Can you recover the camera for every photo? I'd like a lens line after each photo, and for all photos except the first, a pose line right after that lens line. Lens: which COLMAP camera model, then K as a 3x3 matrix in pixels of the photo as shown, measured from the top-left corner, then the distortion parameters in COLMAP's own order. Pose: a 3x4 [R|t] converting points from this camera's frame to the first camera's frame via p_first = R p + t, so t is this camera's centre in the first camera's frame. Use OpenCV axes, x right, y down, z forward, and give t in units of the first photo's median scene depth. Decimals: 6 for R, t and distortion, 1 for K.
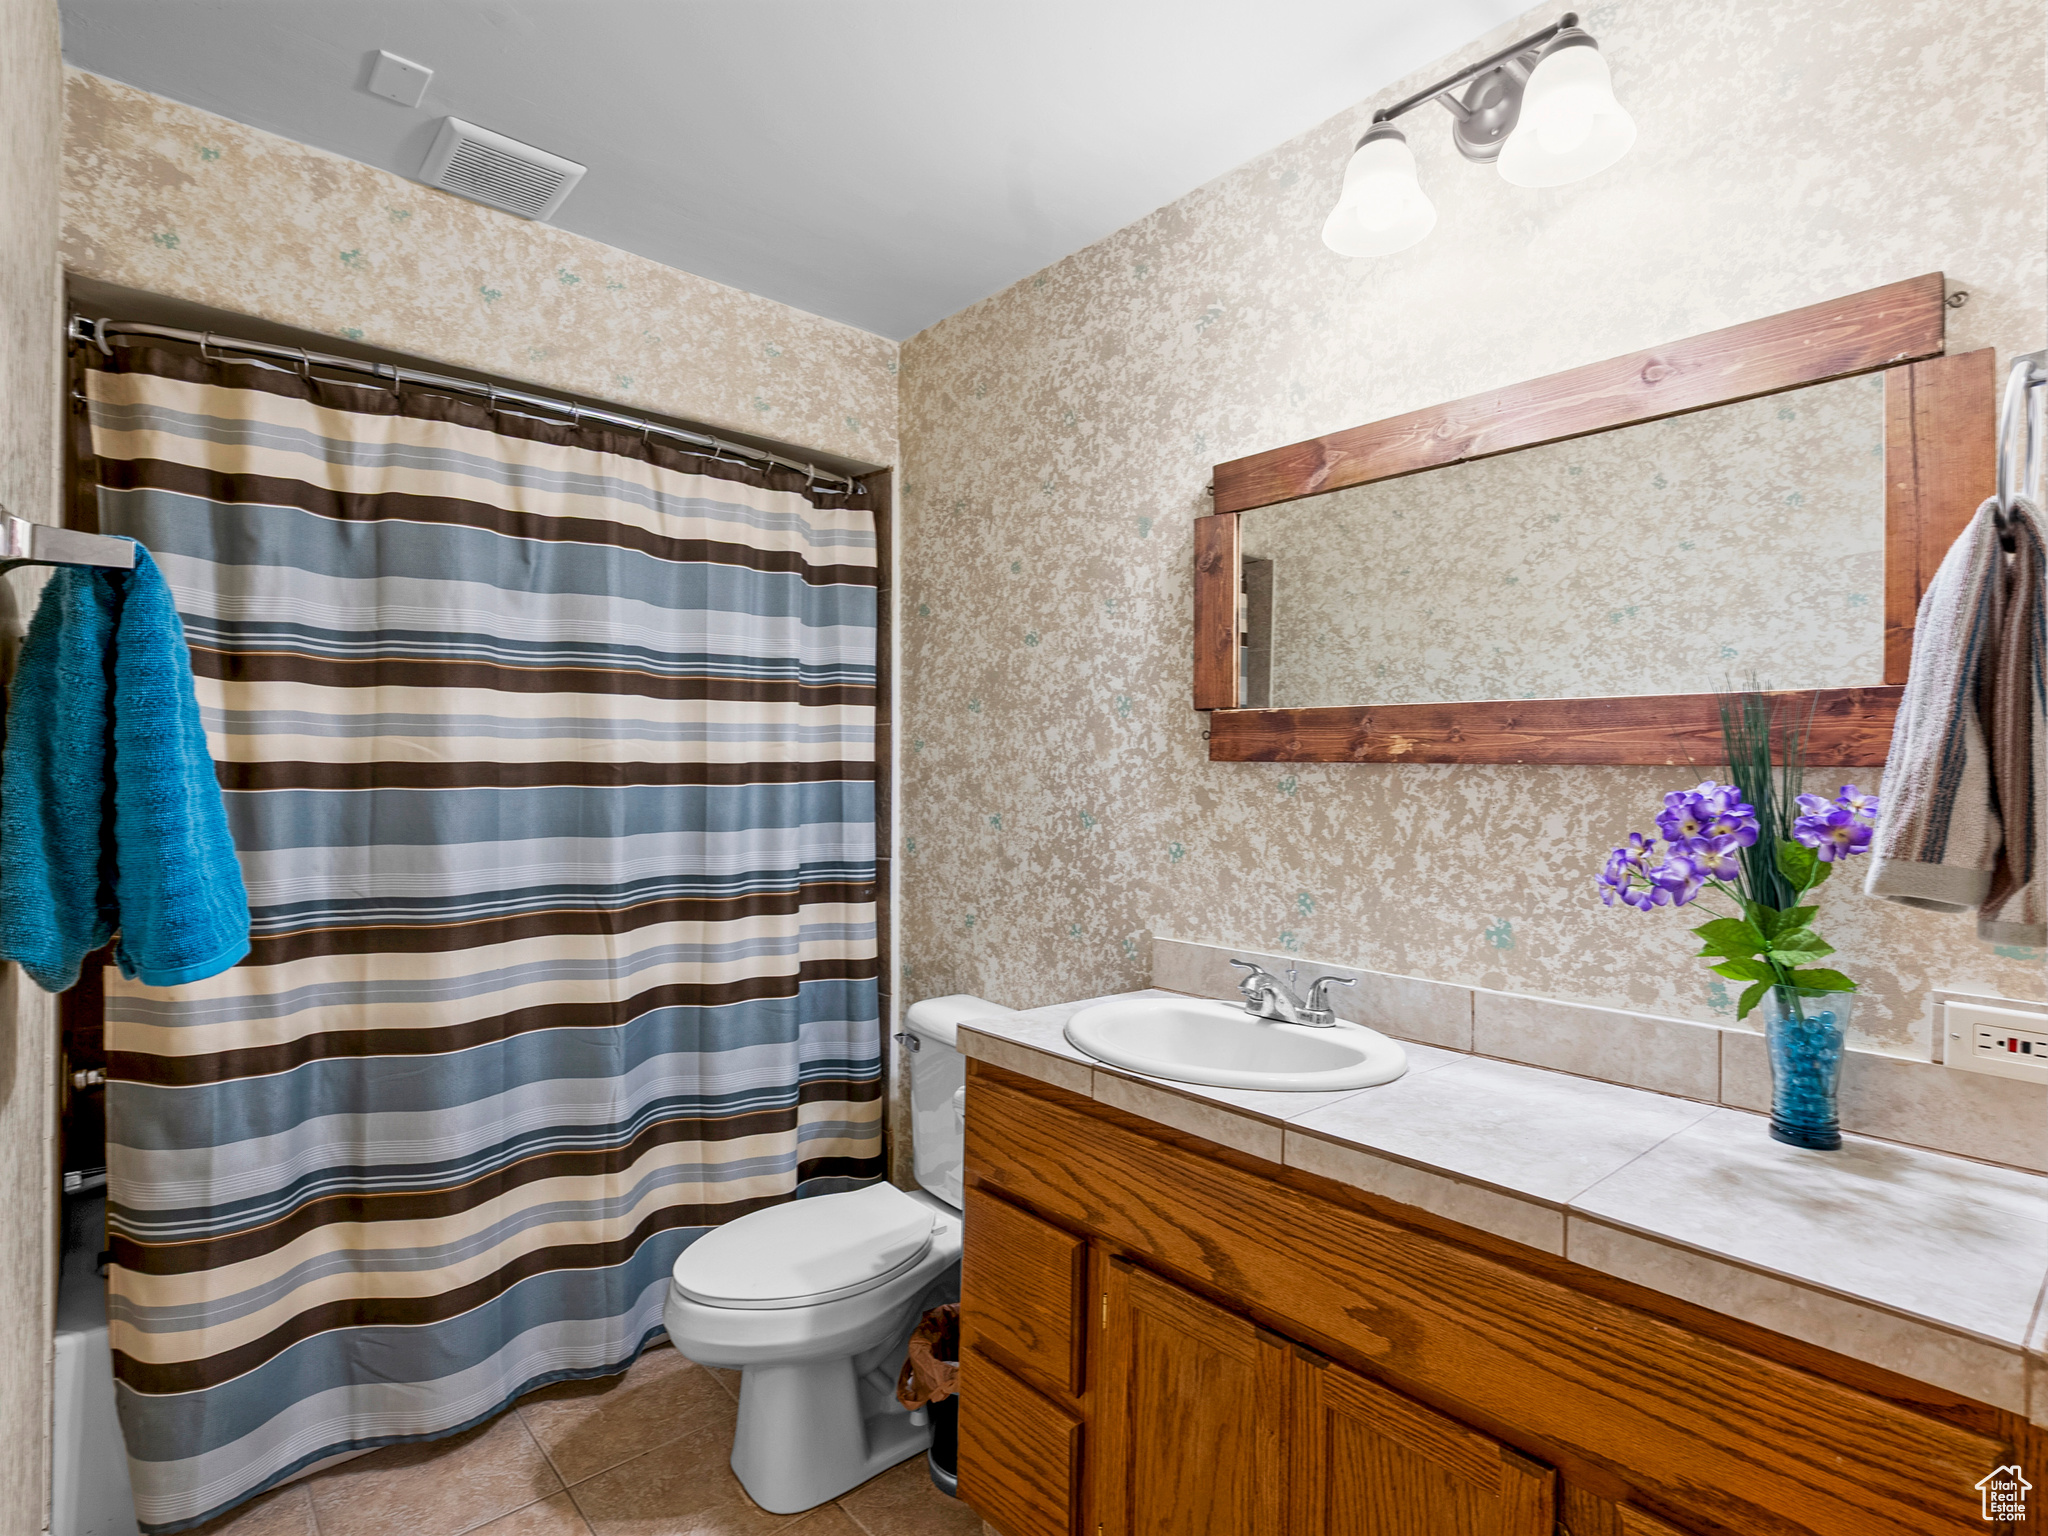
lens RADIAL K [[1039.0, 0, 1024.9], [0, 1039.0, 762.0], [0, 0, 1]] dist [-0.002015, 0.000224]
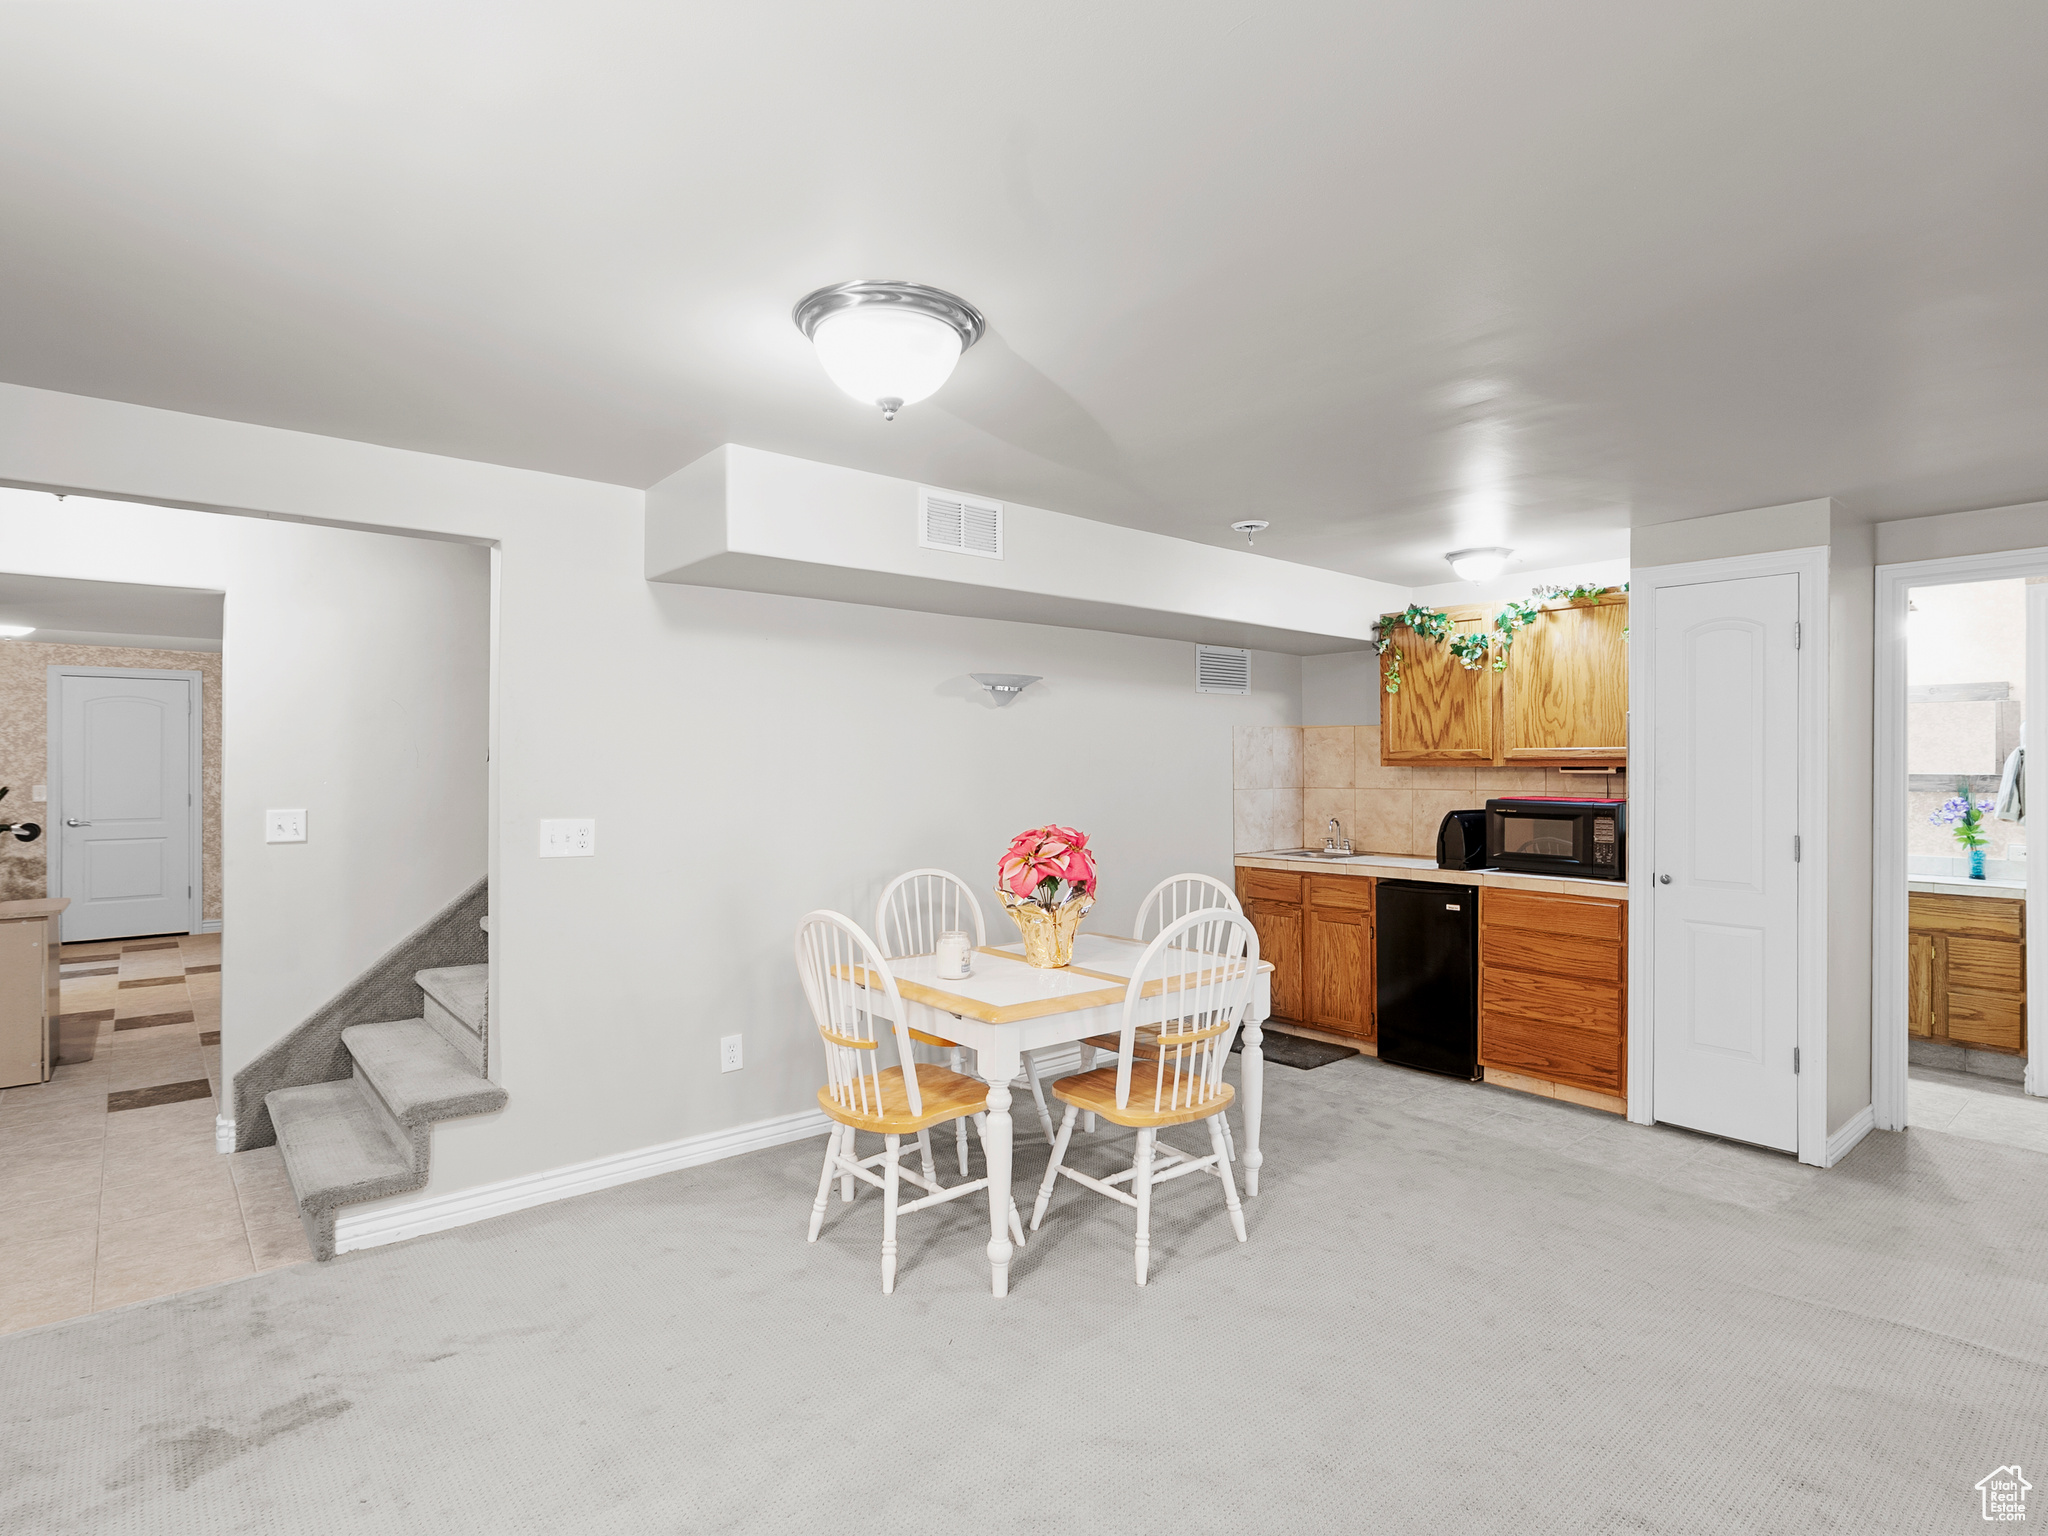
lens RADIAL K [[1039.0, 0, 1024.9], [0, 1039.0, 762.0], [0, 0, 1]] dist [-0.002015, 0.000224]
pose [[0.999623, -0.007535, -0.026395, -3.197506], [0.007486, 0.999970, -0.001933, -0.149589], [0.026409, 0.001735, 0.999650, -3.538355]]
